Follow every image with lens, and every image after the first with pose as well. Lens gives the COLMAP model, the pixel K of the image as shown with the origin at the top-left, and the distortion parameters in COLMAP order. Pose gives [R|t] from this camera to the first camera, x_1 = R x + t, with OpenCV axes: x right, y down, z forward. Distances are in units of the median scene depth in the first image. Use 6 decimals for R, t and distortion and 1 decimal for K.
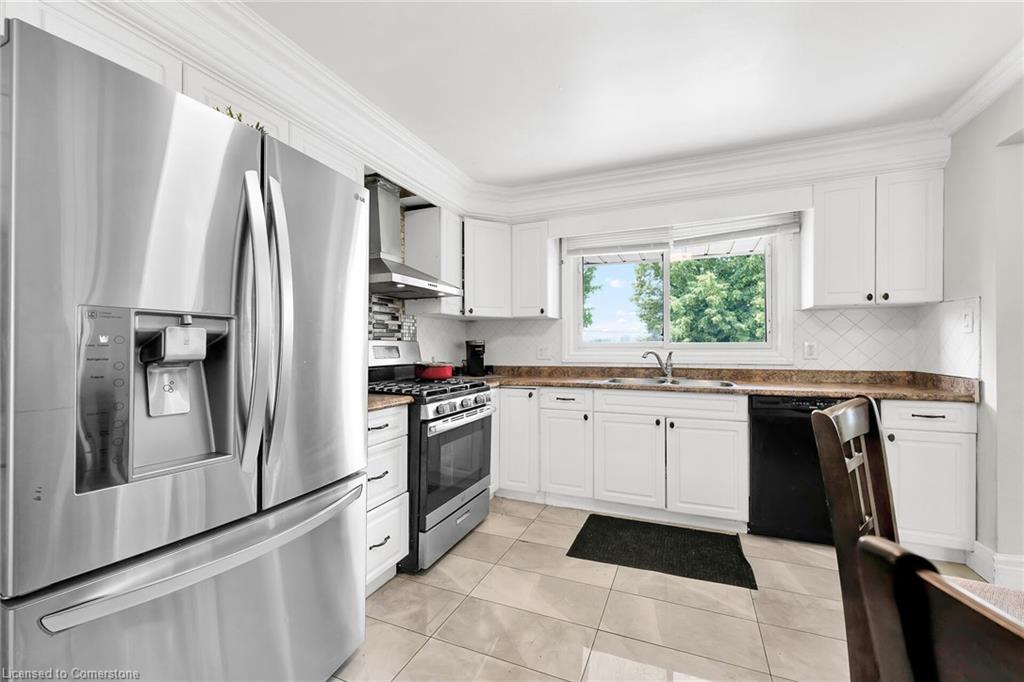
lens RADIAL K [[411.4, 0, 490.9], [0, 411.4, 346.9], [0, 0, 1]] dist [-0.000385, -0.000048]
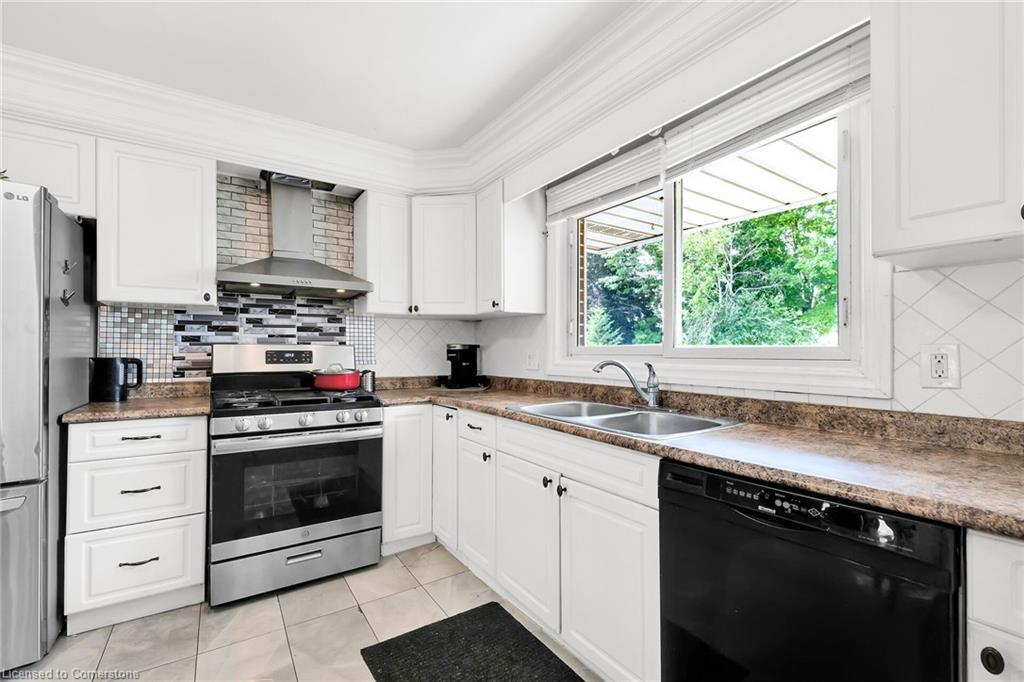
lens RADIAL K [[434.8, 0, 511.4], [0, 434.8, 347.9], [0, 0, 1]] dist [0.000613, -0.000046]
pose [[0.843592, 0.001036, -0.536984, 0.643906], [-0.004170, 0.999981, -0.004622, -0.005593], [0.536969, 0.006139, 0.843579, 0.407857]]
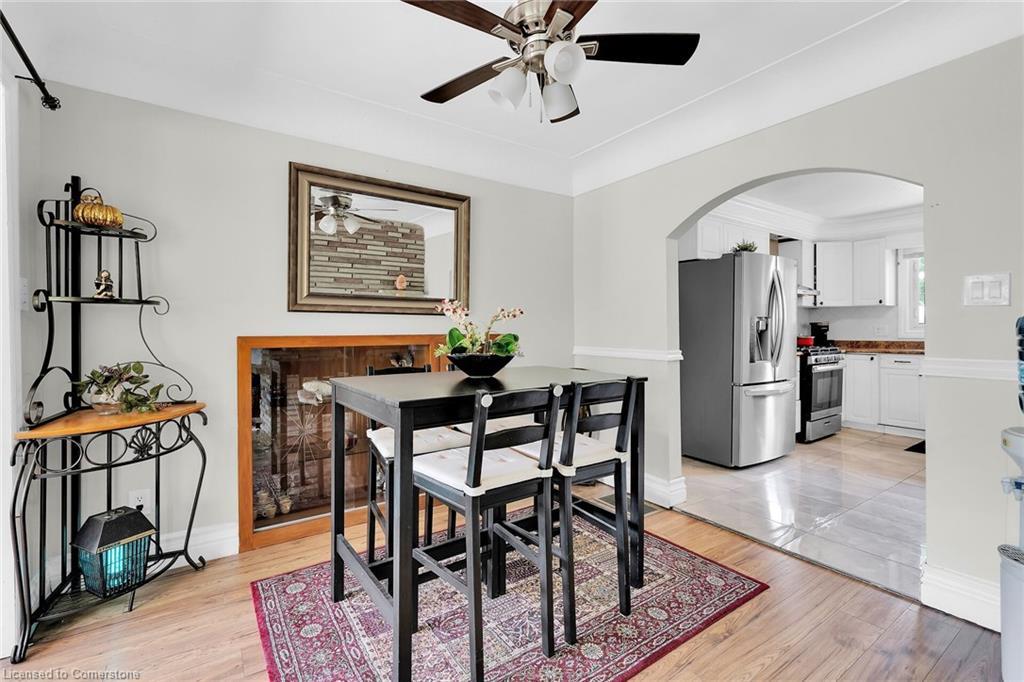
lens RADIAL K [[444.2, 0, 516.1], [0, 444.2, 329.7], [0, 0, 1]] dist [-0.002485, -0.000268]
pose [[0.867020, 0.002432, -0.498268, -0.232669], [-0.000032, 0.999988, 0.004825, 0.003476], [0.498274, -0.004168, 0.867009, -1.090334]]
